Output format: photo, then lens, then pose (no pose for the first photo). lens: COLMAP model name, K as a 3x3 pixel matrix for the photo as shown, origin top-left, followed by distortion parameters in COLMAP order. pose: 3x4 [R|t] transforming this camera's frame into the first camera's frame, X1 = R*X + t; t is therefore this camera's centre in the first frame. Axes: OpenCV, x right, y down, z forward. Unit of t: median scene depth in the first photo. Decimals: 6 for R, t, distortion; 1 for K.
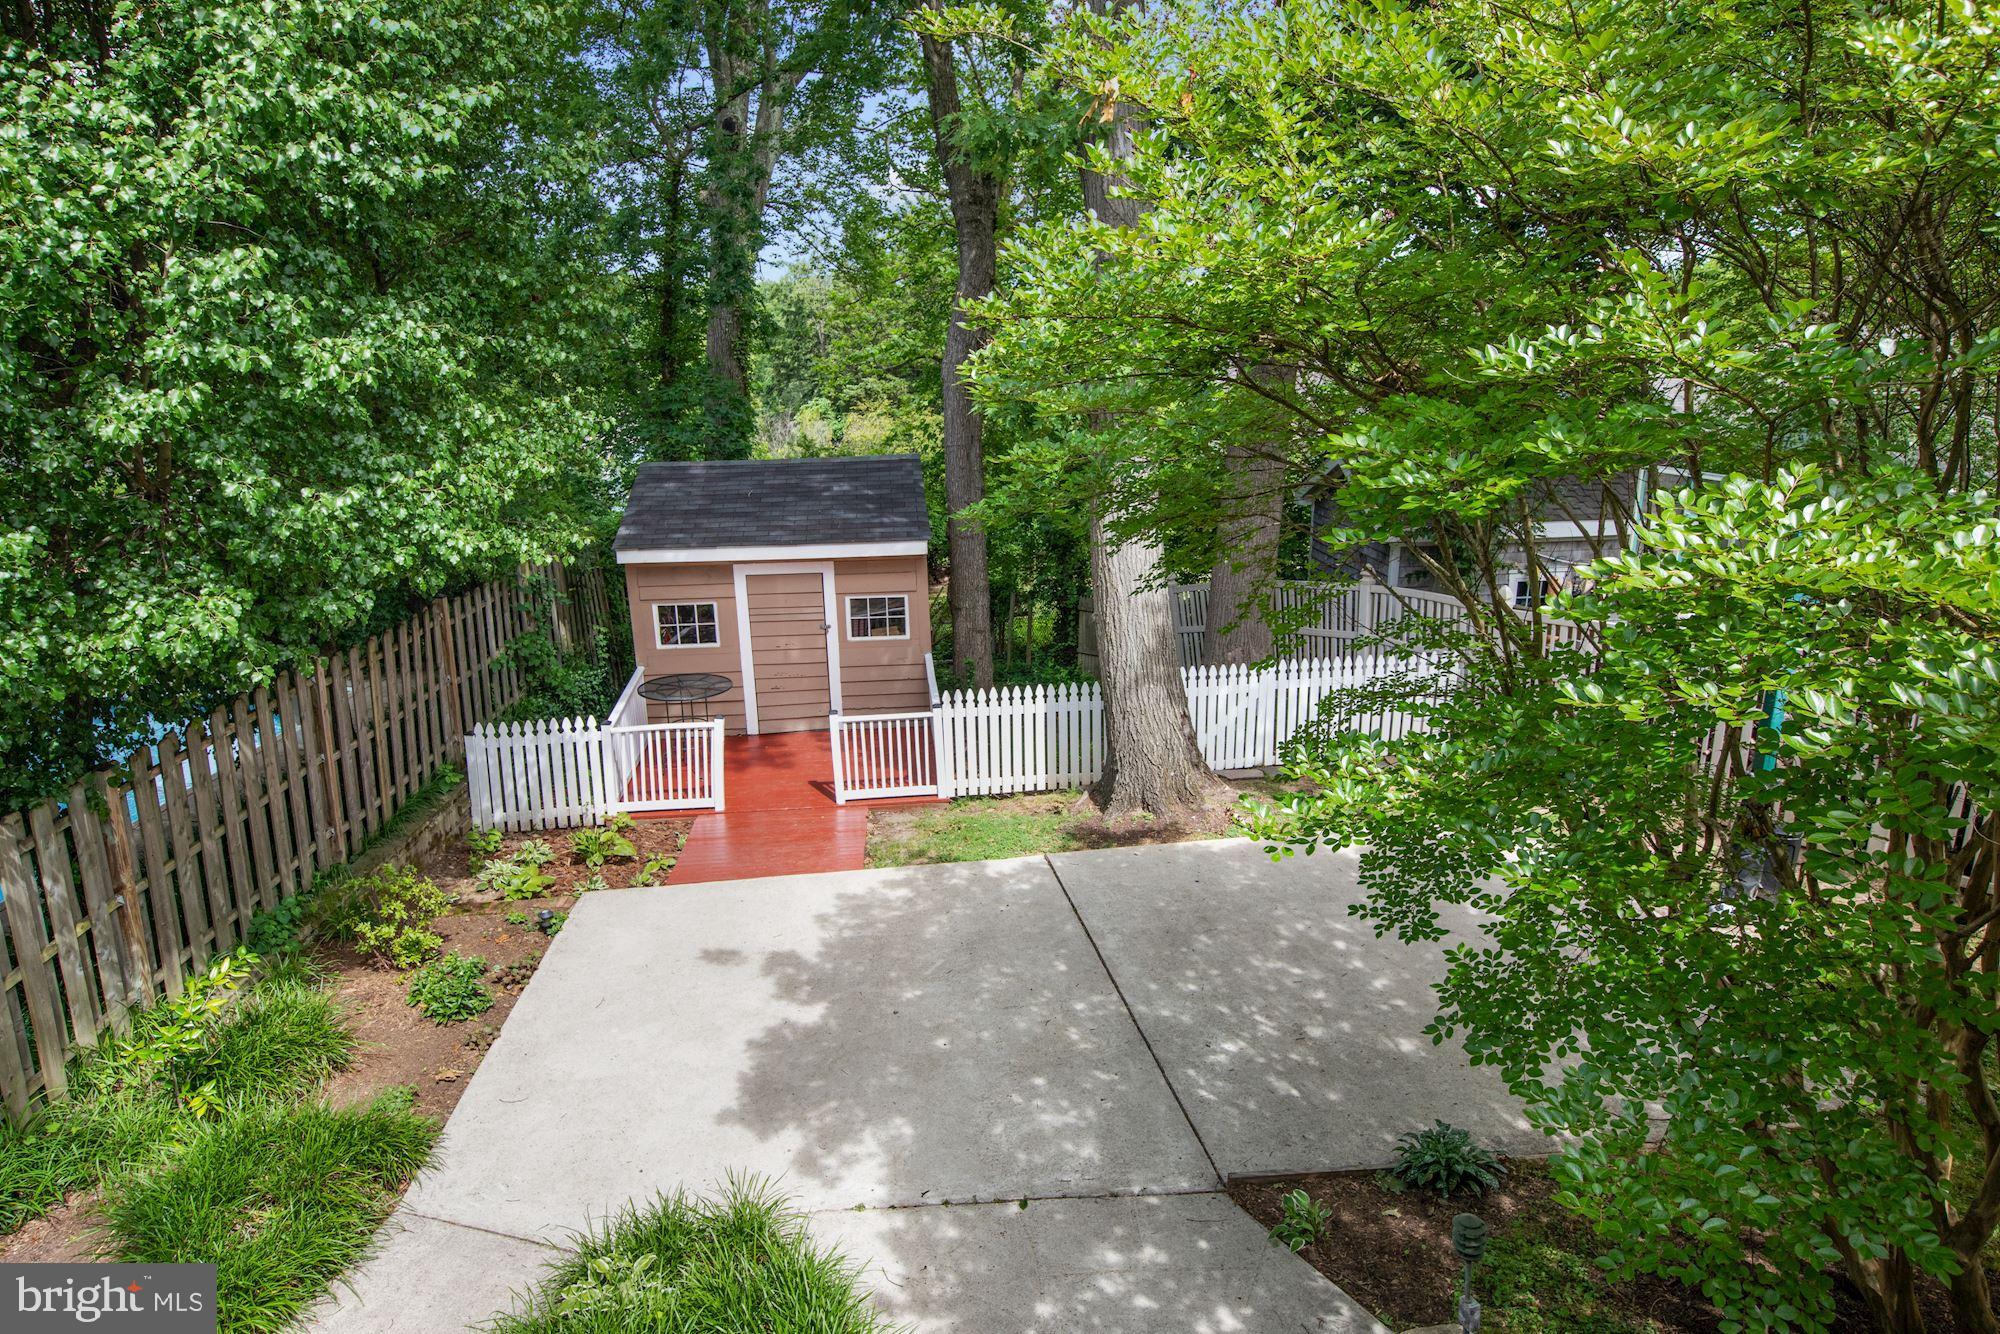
lens RADIAL K [[1142.0, 0, 1007.3], [0, 1142.0, 656.3], [0, 0, 1]] dist [0.031447, -0.020471]
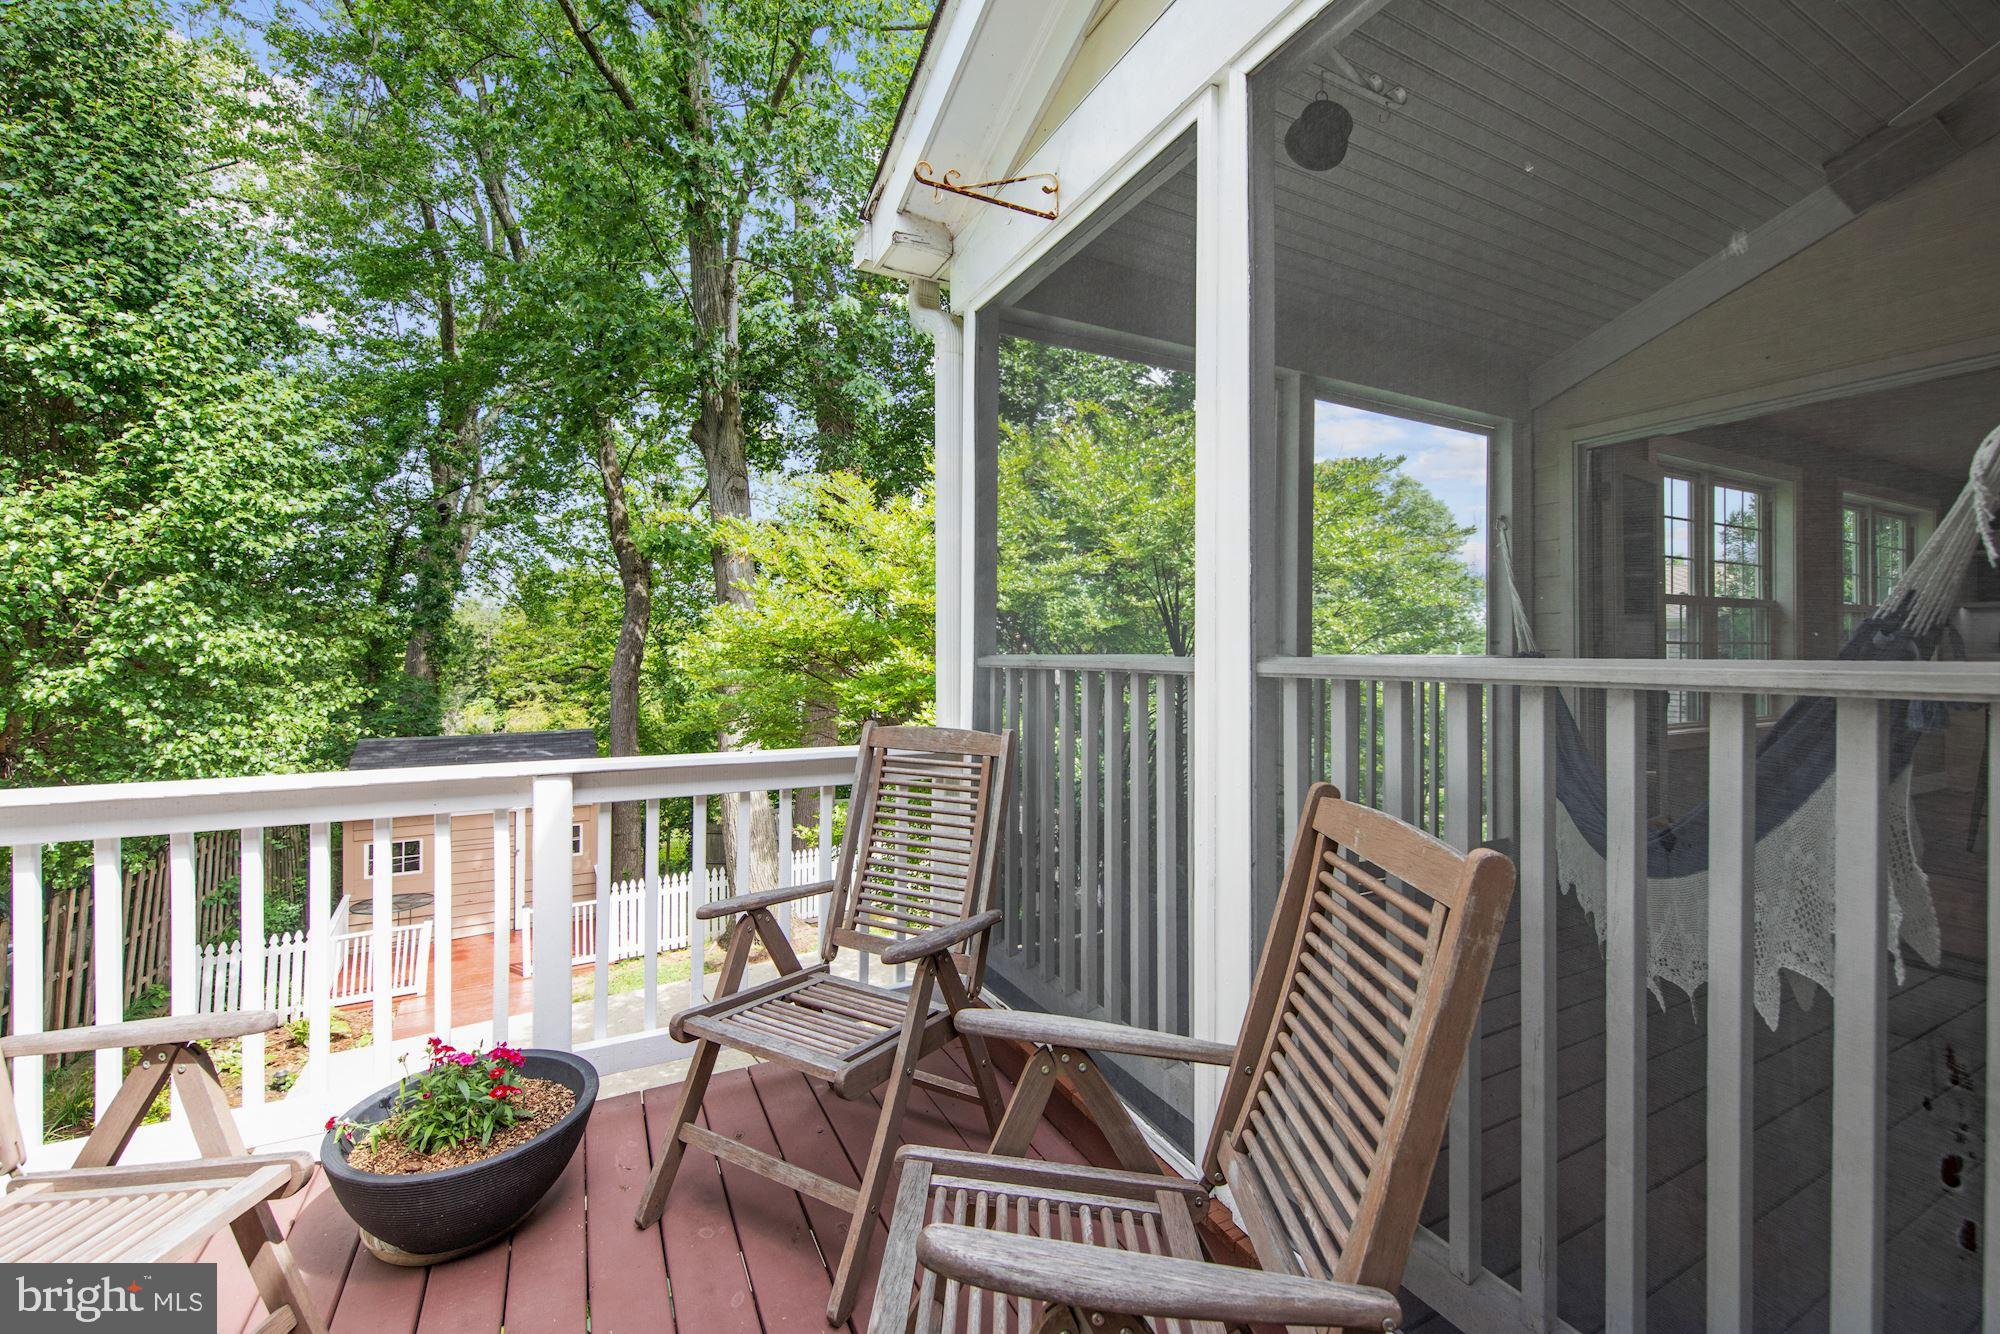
lens RADIAL K [[840.6, 0, 997.0], [0, 840.6, 654.0], [0, 0, 1]] dist [-0.001898, -0.000414]
pose [[0.915753, 0.022080, 0.401135, -0.026010], [0.089626, 0.962095, -0.257565, 0.041320], [-0.391617, 0.271818, 0.879063, -0.135978]]
